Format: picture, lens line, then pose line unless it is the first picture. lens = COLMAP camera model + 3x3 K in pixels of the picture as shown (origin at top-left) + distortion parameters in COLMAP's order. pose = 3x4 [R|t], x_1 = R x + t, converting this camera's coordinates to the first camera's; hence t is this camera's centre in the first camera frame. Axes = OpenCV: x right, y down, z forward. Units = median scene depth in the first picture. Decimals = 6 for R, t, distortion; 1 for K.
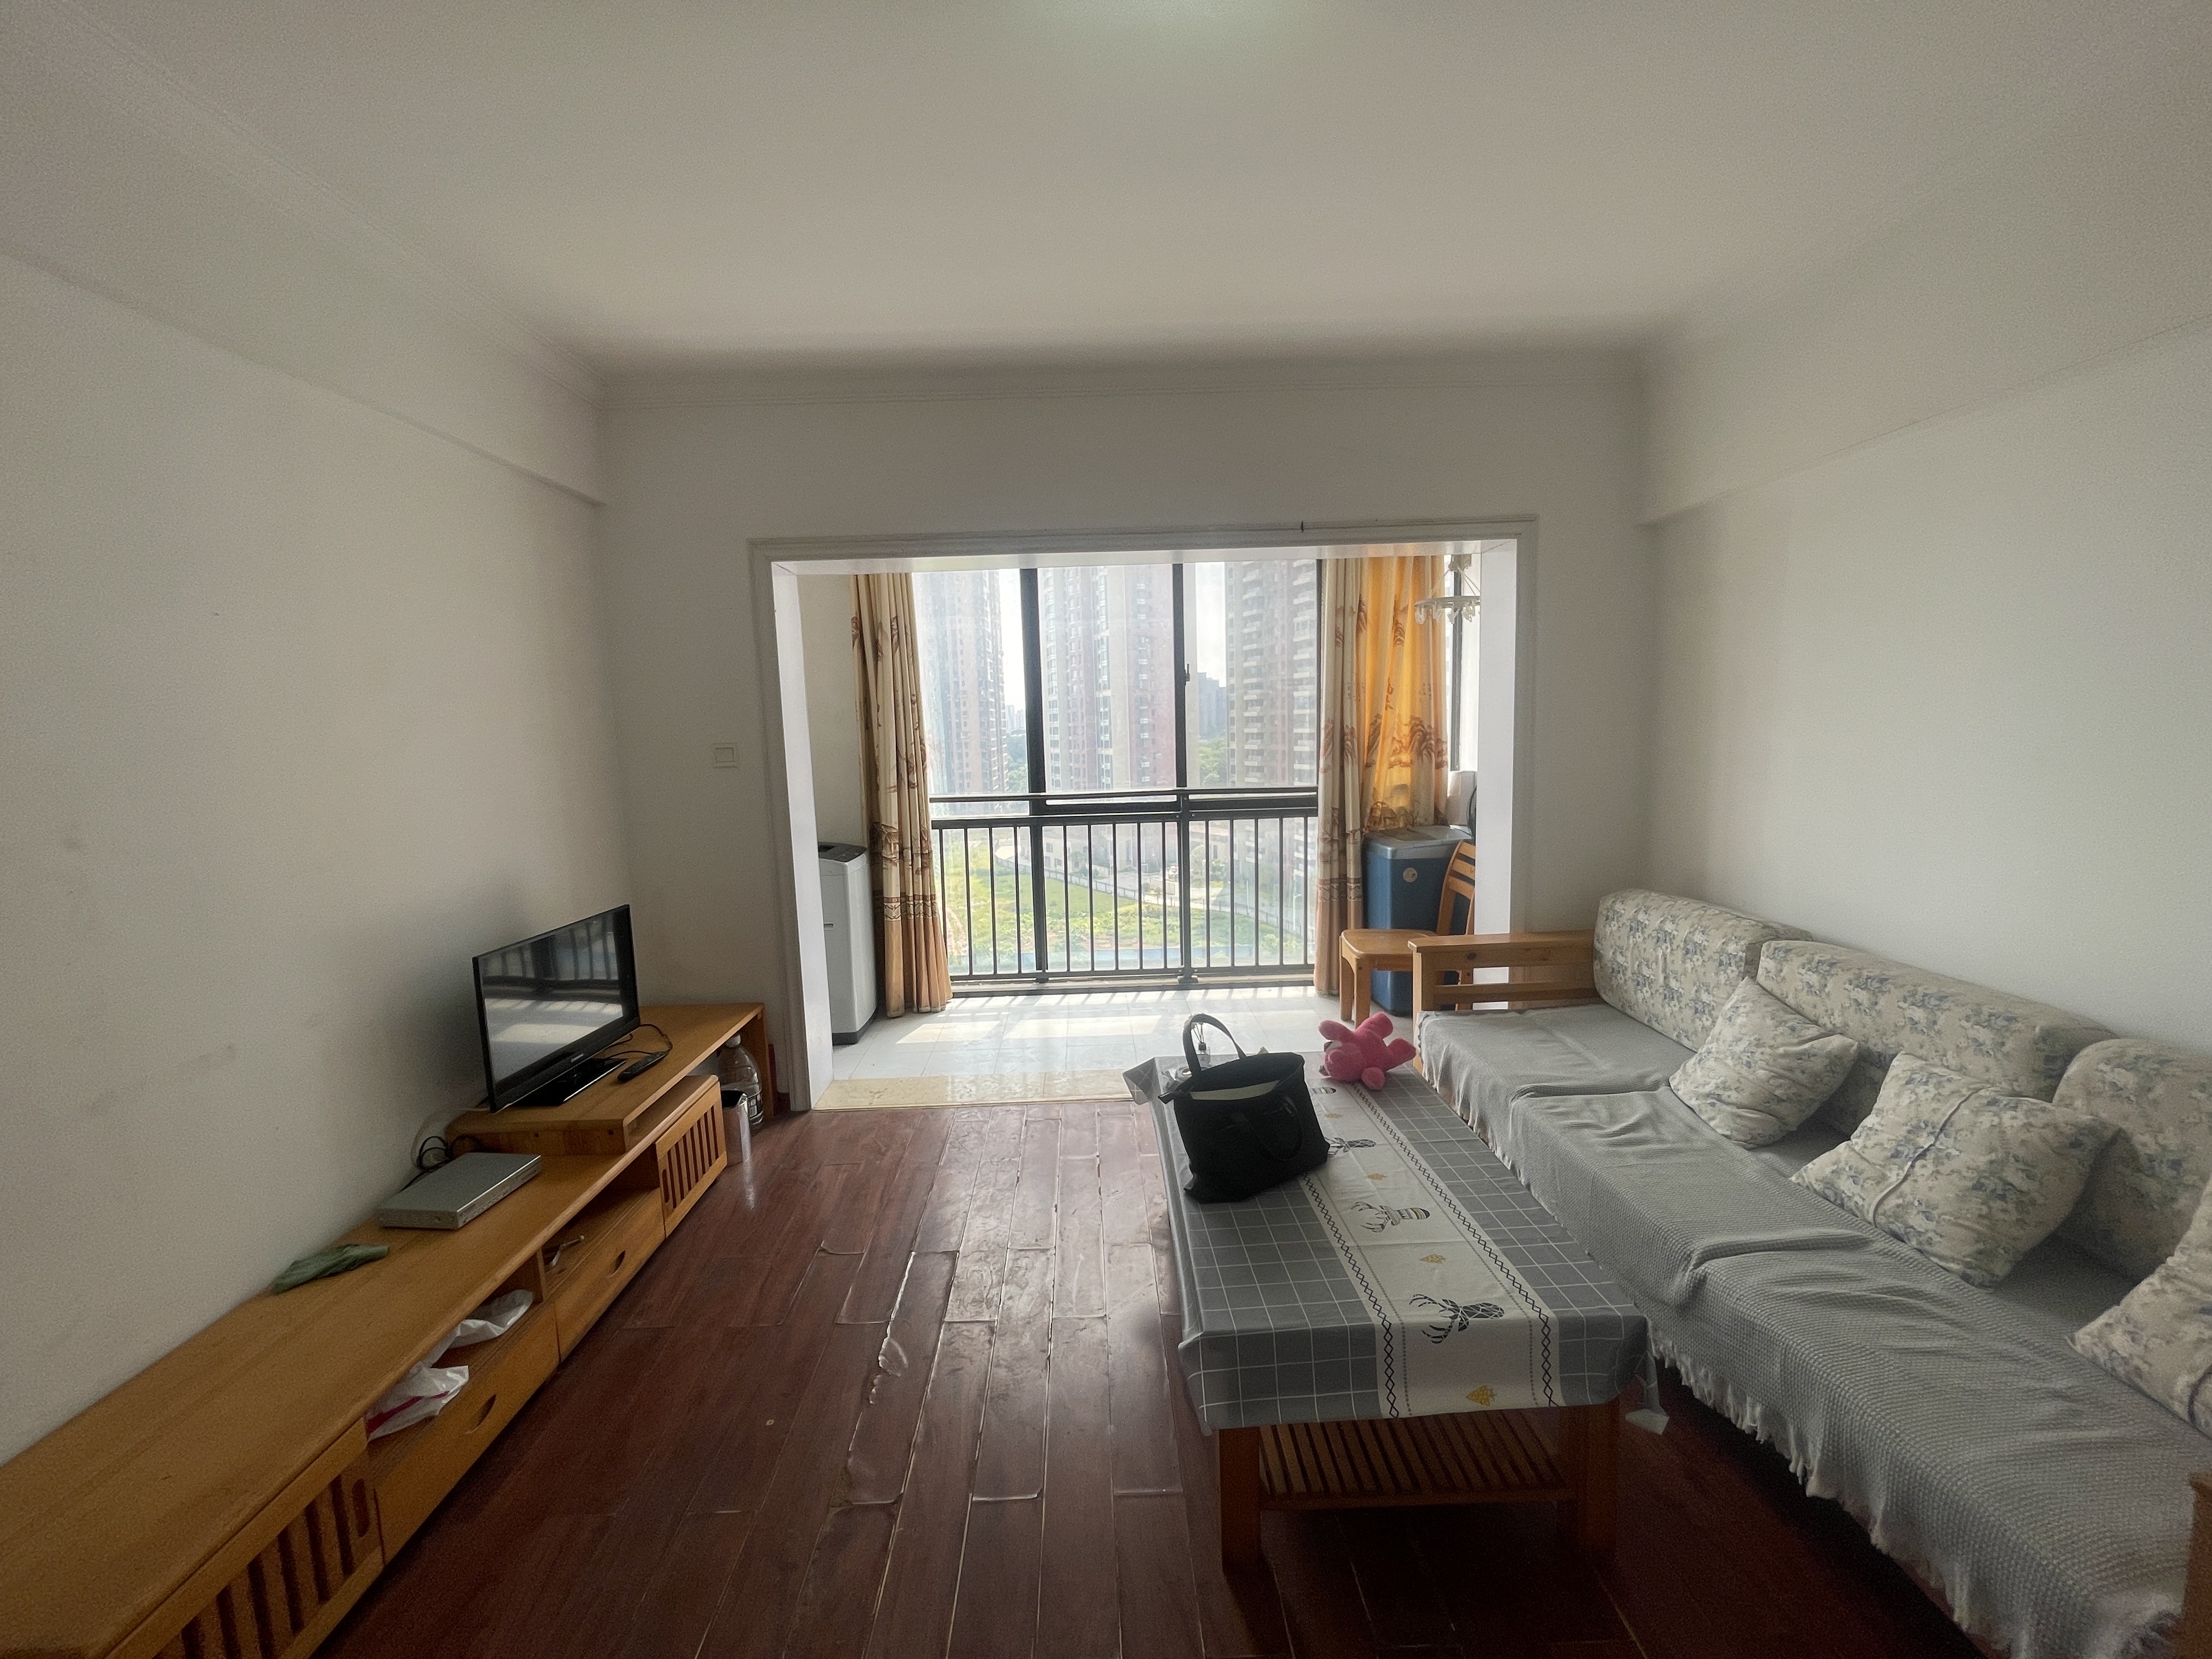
lens RADIAL K [[893.2, 0, 1106.0], [0, 893.2, 829.5], [0, 0, 1]] dist [0.000127, 0.000251]
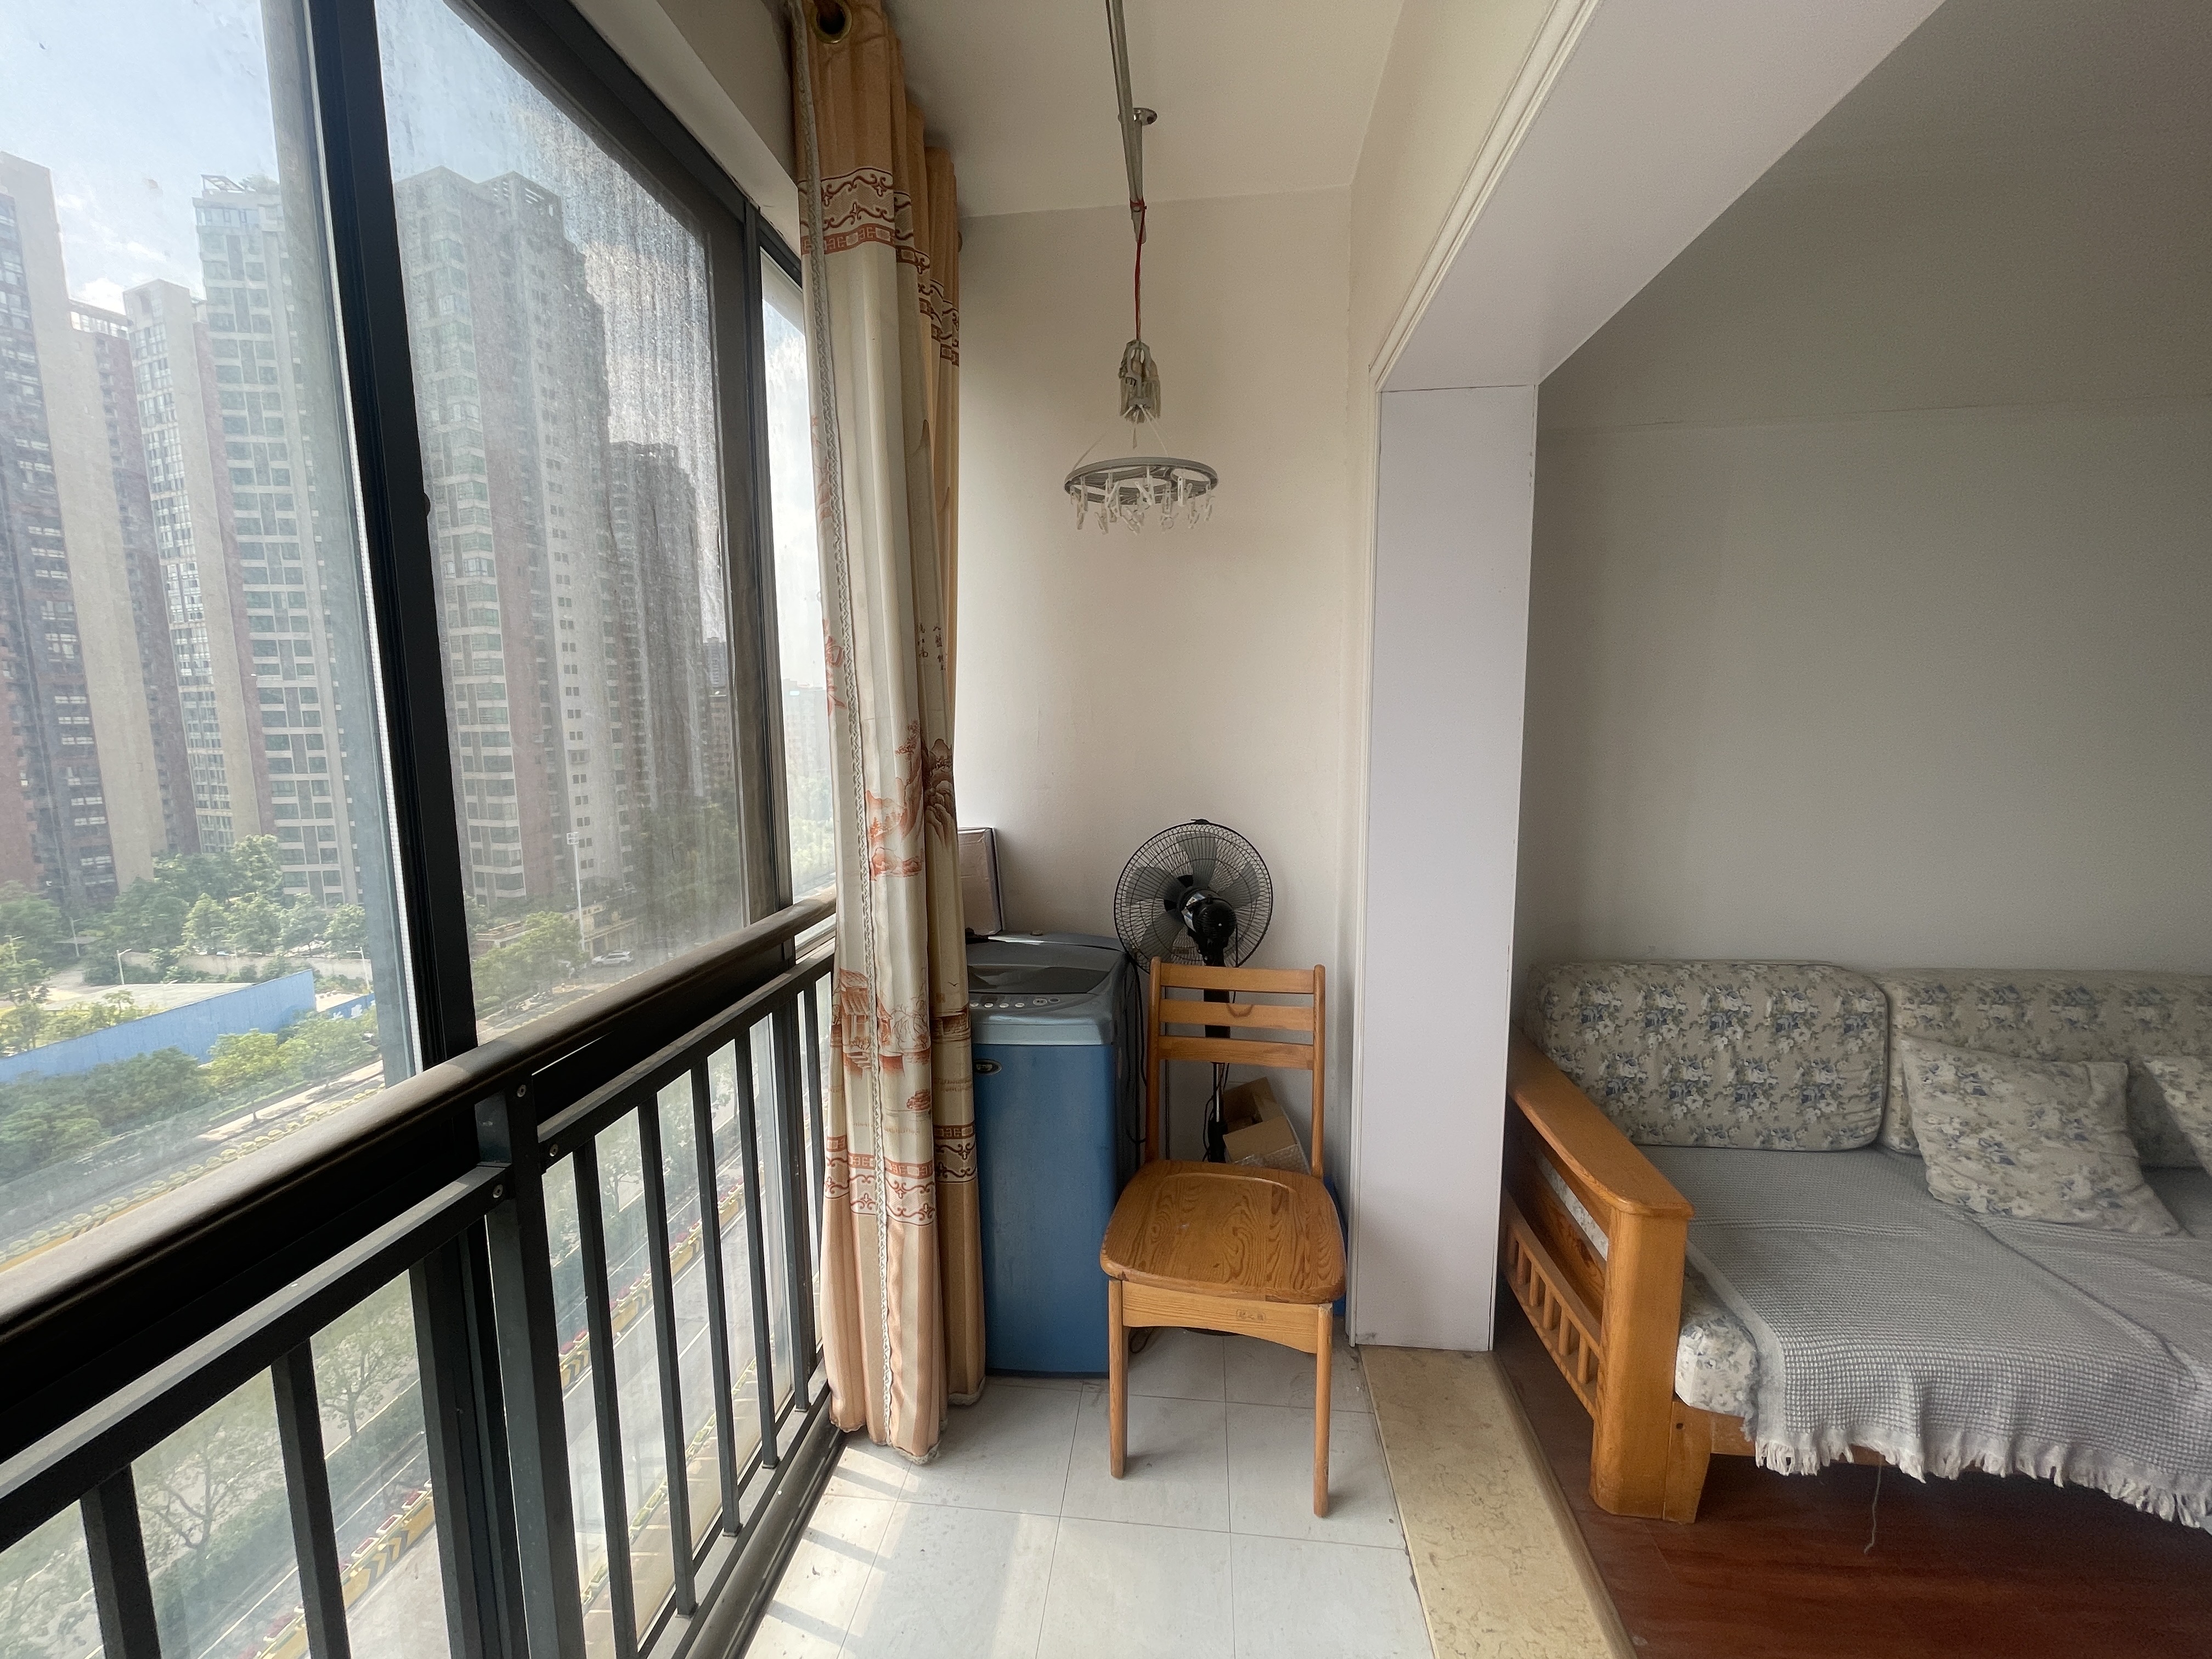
lens RADIAL K [[893.2, 0, 1106.0], [0, 893.2, 829.5], [0, 0, 1]] dist [0.000127, 0.000251]
pose [[0.131661, -0.102560, 0.985975, -0.145211], [0.127709, 0.988100, 0.085728, -0.160338], [-0.983034, 0.114631, 0.143192, 1.376869]]
